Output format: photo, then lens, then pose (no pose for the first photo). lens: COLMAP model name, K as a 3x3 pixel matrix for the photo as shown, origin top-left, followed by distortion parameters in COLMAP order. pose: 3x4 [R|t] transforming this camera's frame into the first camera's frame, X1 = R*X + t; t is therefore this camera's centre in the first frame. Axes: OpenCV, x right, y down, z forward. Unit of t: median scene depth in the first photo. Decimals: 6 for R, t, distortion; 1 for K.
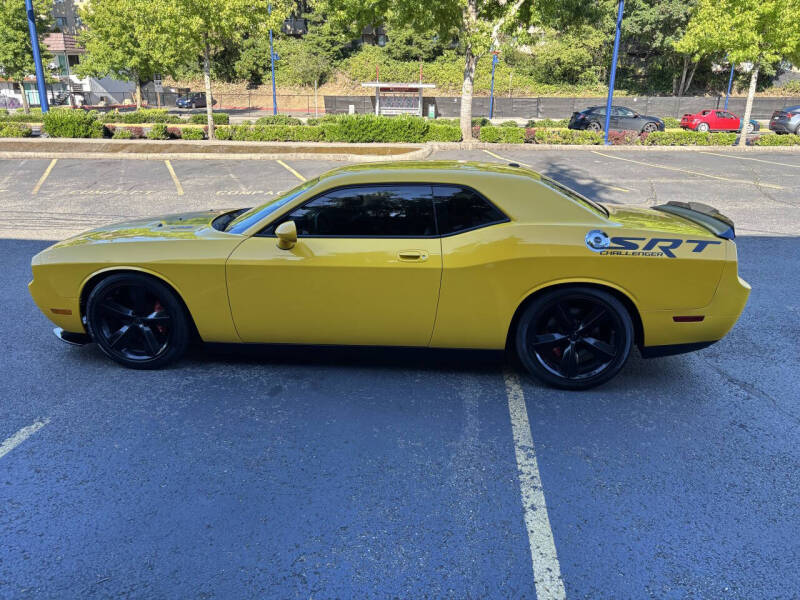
lens RADIAL K [[620.6, 0, 403.0], [0, 620.6, 297.5], [0, 0, 1]] dist [0.044958, -0.057725]
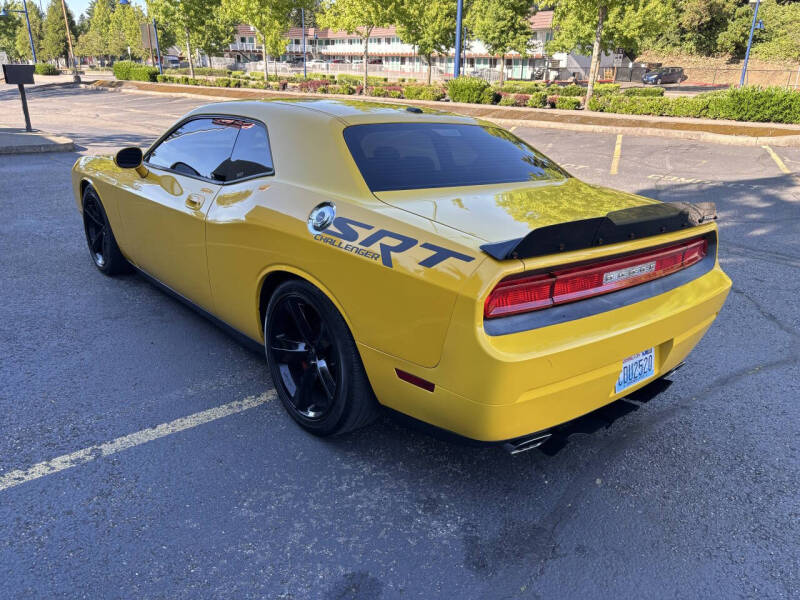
lens RADIAL K [[607.9, 0, 408.8], [0, 607.9, 310.4], [0, 0, 1]] dist [0.046050, -0.051798]
pose [[0.727442, 0.255646, -0.636768, 0.171431], [-0.222159, 0.965767, 0.133937, -0.021959], [0.649210, 0.044032, 0.759333, 0.123413]]
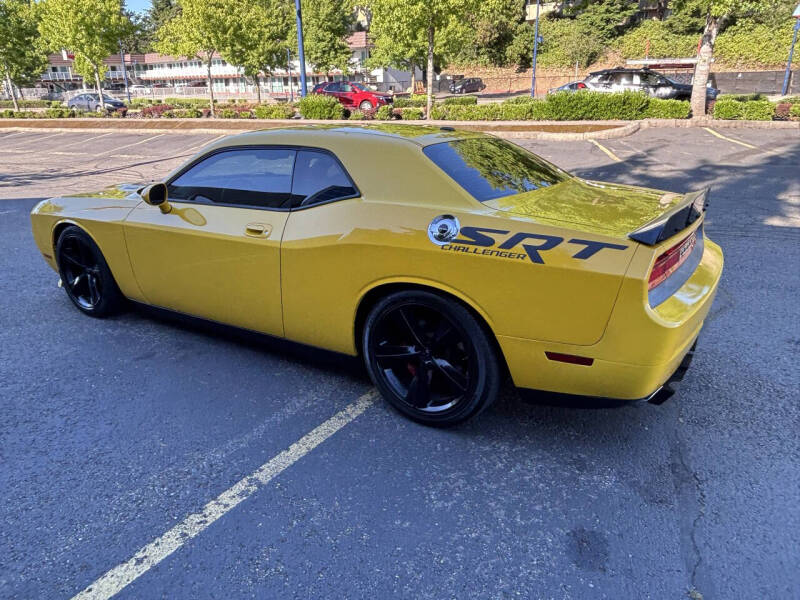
lens RADIAL K [[573.0, 0, 389.0], [0, 573.0, 301.6], [0, 0, 1]] dist [0.046393, -0.071833]
pose [[0.883168, 0.133899, -0.449539, 0.120131], [-0.110893, 0.990825, 0.077262, -0.011232], [0.455760, -0.018384, 0.889913, 0.080546]]
